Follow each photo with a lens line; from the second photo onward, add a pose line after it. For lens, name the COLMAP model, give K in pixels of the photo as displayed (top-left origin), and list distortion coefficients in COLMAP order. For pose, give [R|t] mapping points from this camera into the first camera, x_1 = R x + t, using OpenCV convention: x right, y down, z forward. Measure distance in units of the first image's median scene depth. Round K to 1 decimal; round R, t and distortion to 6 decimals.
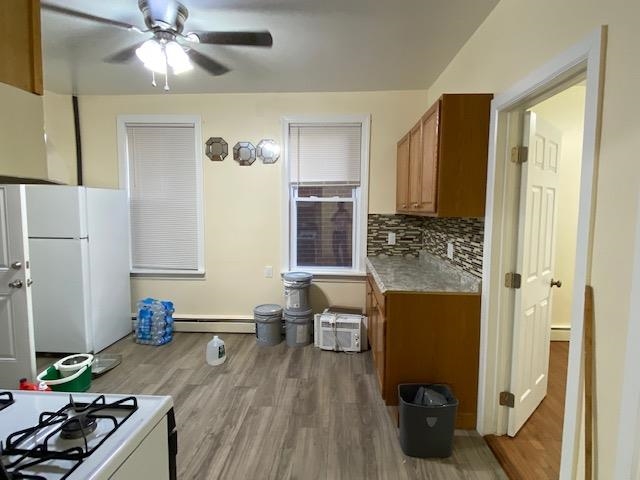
lens RADIAL K [[352.1, 0, 322.6], [0, 352.1, 237.4], [0, 0, 1]] dist [0.056591, -0.056886]
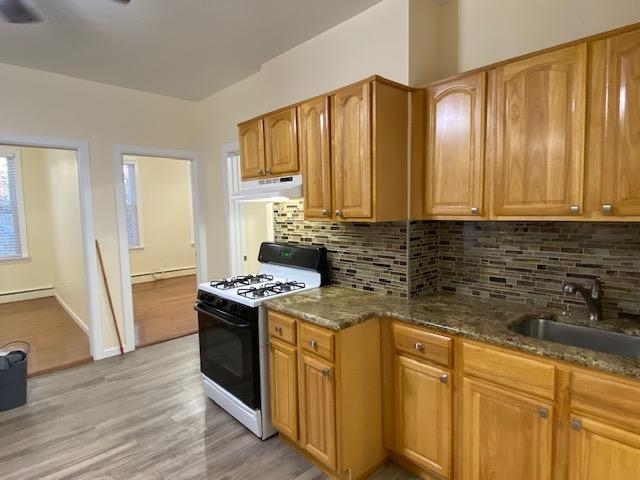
lens RADIAL K [[352.1, 0, 322.6], [0, 352.1, 237.4], [0, 0, 1]] dist [0.056591, -0.056886]
pose [[-0.729169, -0.050024, 0.682503, -0.763282], [0.073003, 0.985947, 0.150260, -0.051737], [-0.680429, 0.159390, -0.715270, 0.597085]]
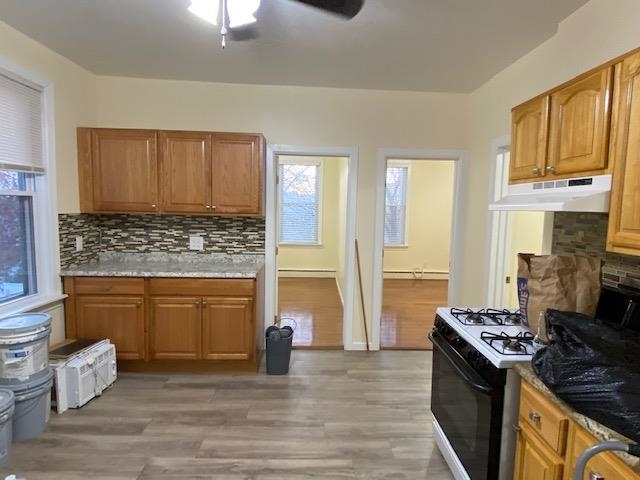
lens RADIAL K [[352.1, 0, 322.6], [0, 352.1, 237.4], [0, 0, 1]] dist [0.056591, -0.056886]
pose [[-0.085200, -0.094333, 0.991888, -0.670772], [0.059954, 0.993219, 0.099609, -0.059138], [-0.994558, 0.067954, -0.078966, 0.507361]]
